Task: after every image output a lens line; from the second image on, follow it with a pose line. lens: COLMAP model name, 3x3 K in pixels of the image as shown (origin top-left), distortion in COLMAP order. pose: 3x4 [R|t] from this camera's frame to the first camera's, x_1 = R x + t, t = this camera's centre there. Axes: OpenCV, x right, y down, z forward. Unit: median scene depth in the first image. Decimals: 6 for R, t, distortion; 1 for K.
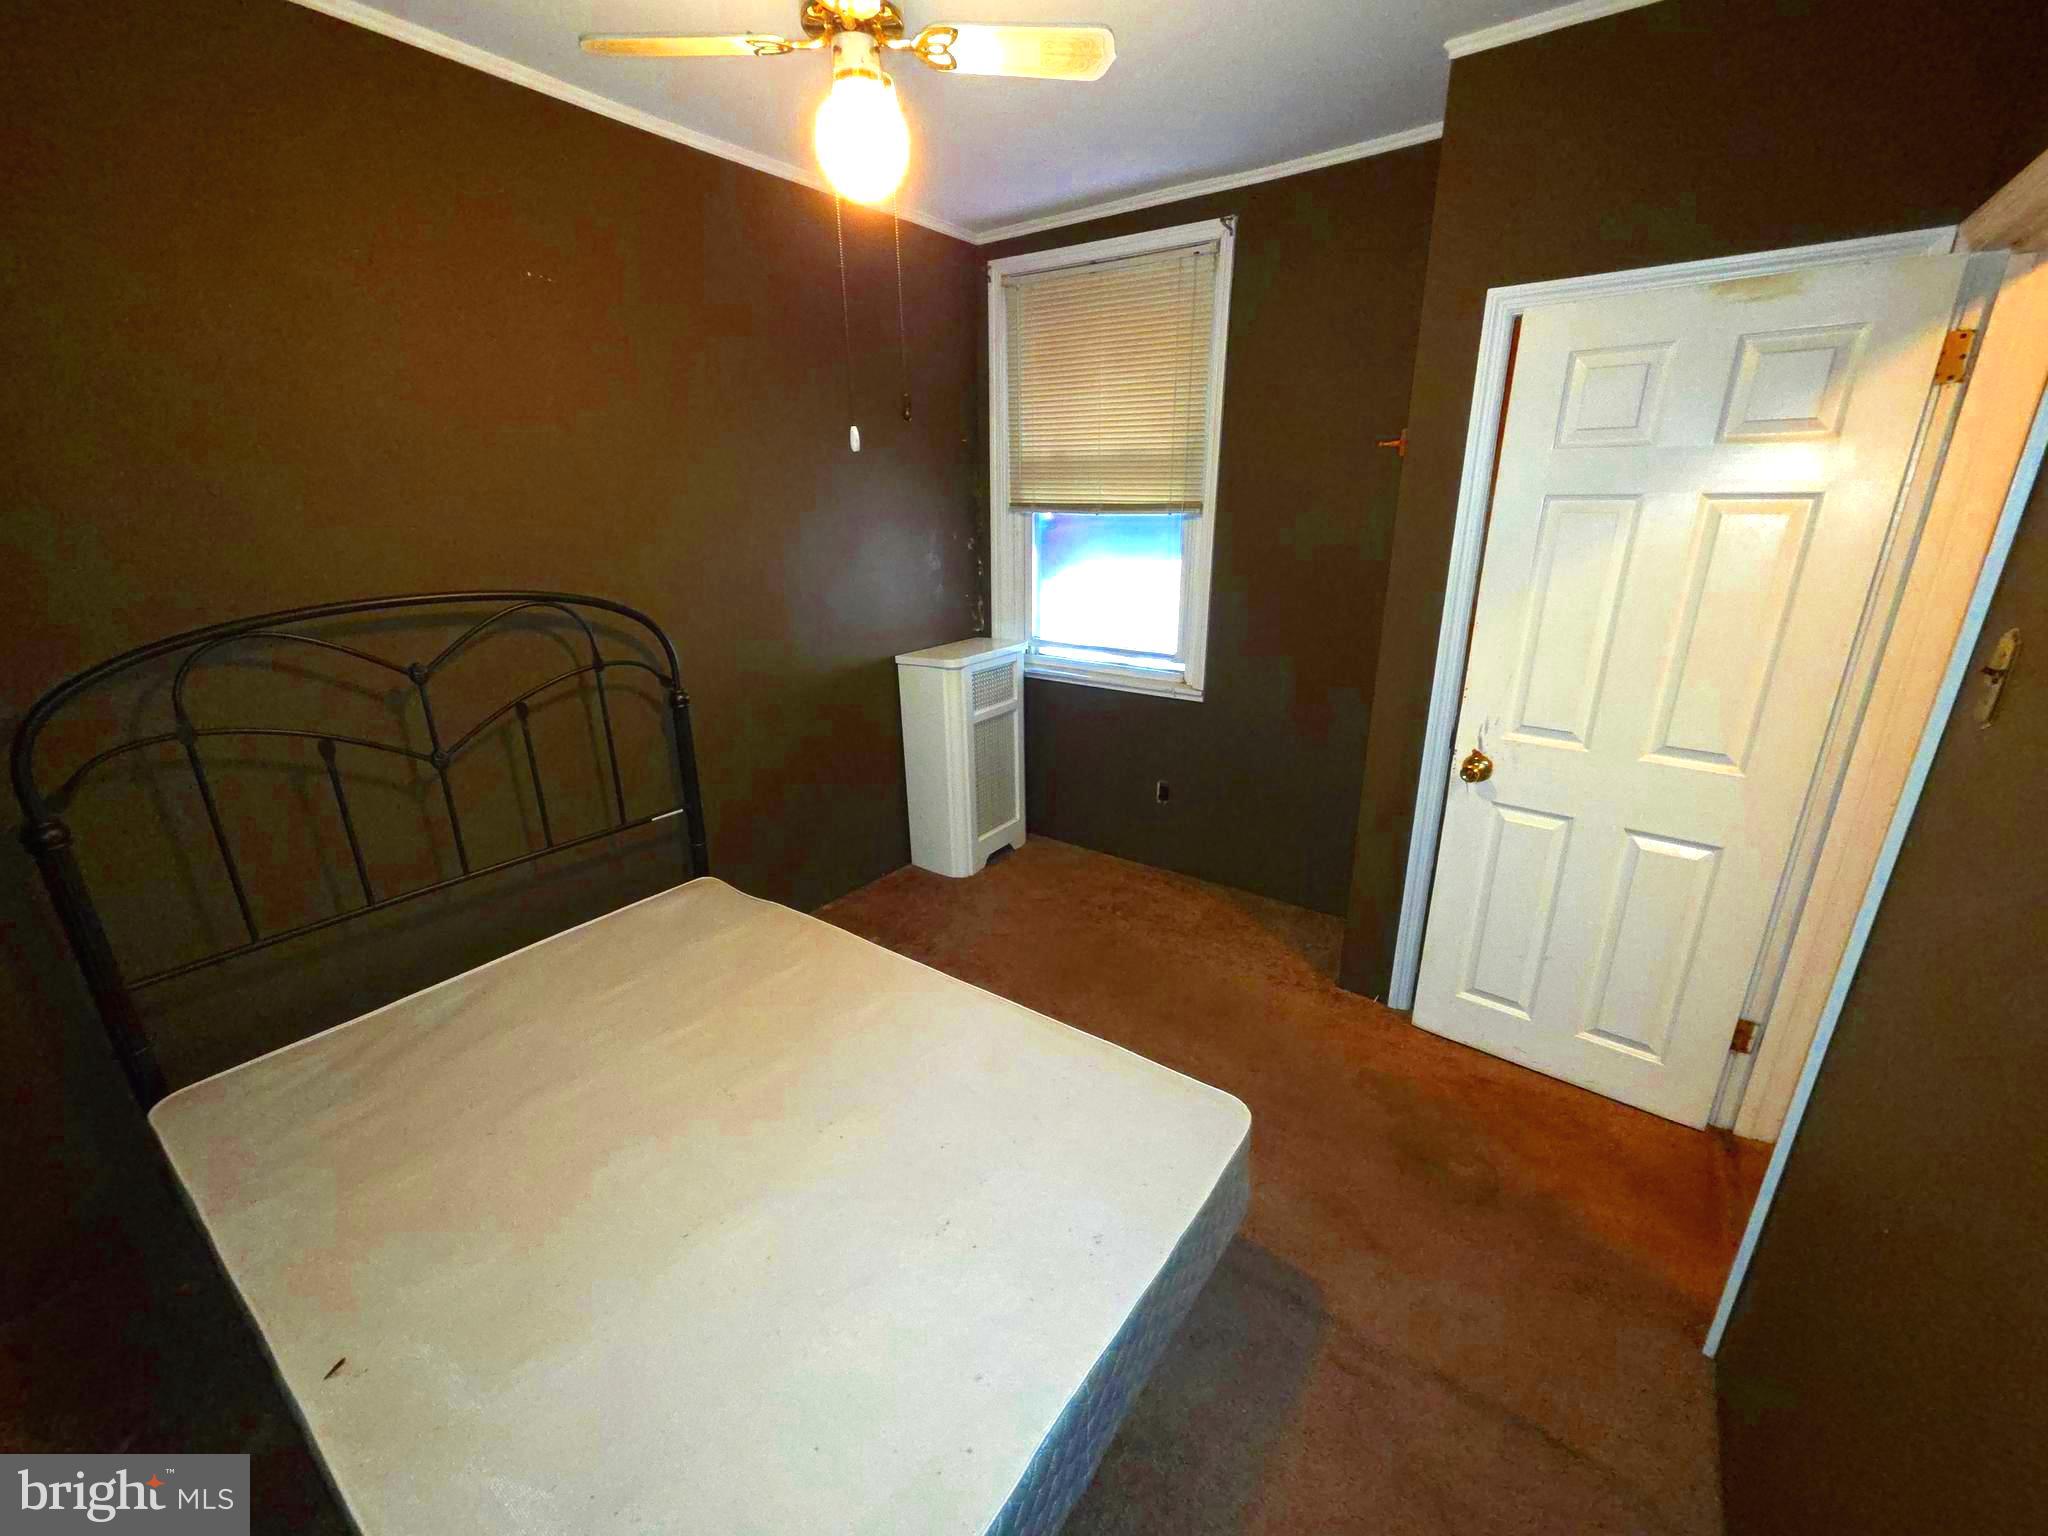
lens RADIAL K [[828.4, 0, 1039.3], [0, 828.4, 762.1], [0, 0, 1]] dist [0.001952, -0.000251]
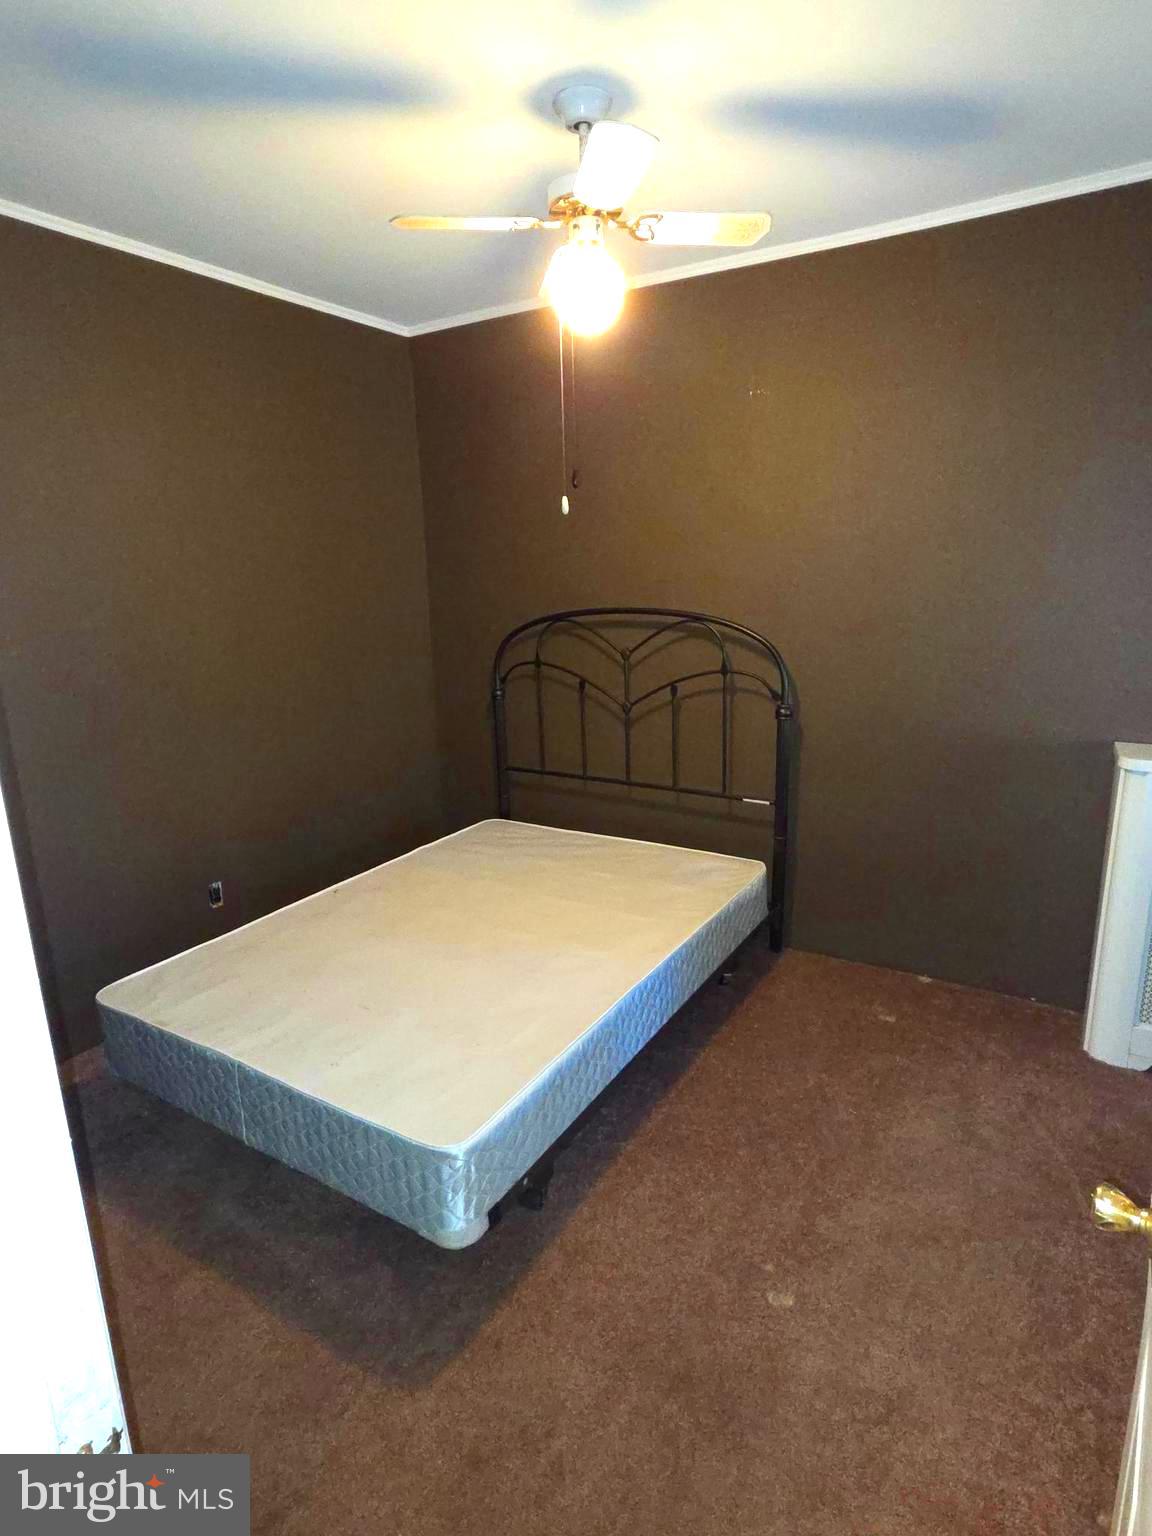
lens RADIAL K [[813.3, 0, 577.8], [0, 813.3, 759.5], [0, 0, 1]] dist [0.003552, -0.001083]
pose [[0.072492, 0.238186, -0.968510, 0.875875], [-0.283892, 0.935824, 0.208898, -0.219299], [0.956112, 0.259809, 0.135459, 0.726175]]
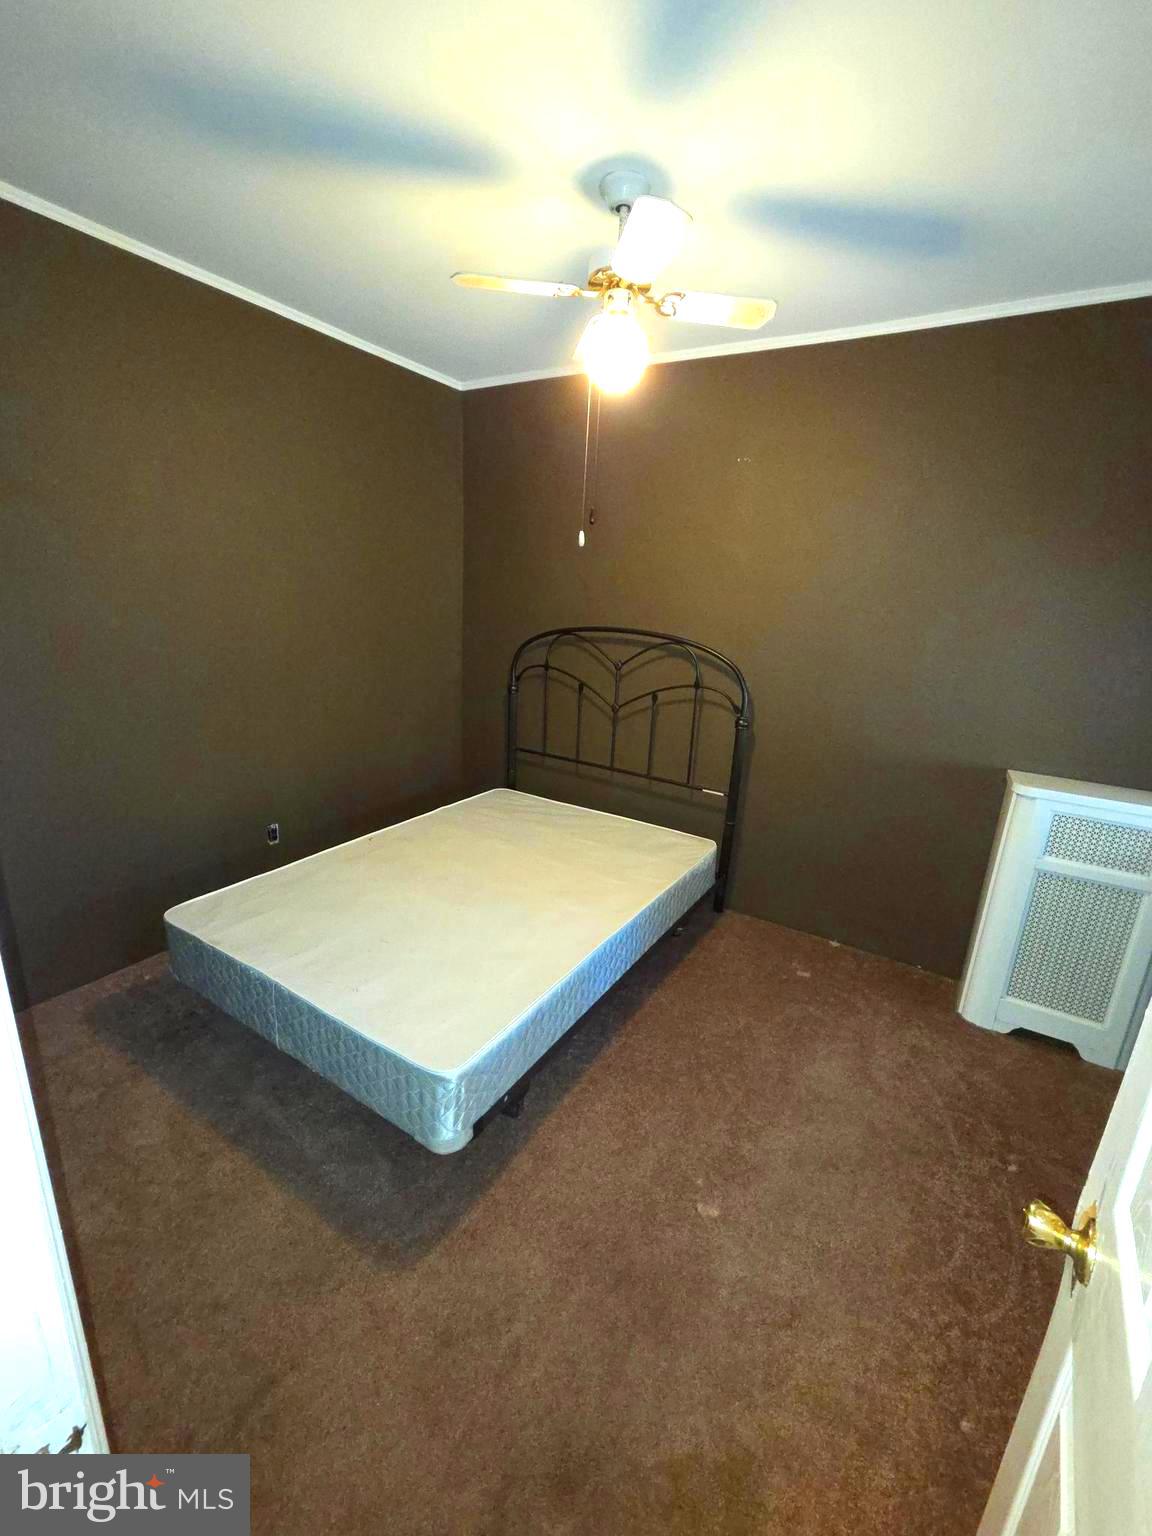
lens RADIAL K [[621.3, 0, 577.6], [0, 621.3, 762.9], [0, 0, 1]] dist [0.001952, -0.000251]
pose [[0.066079, 0.279448, -0.957884, 0.793163], [-0.359308, 0.902247, 0.238430, -0.216892], [0.930877, 0.328420, 0.160027, 0.722338]]
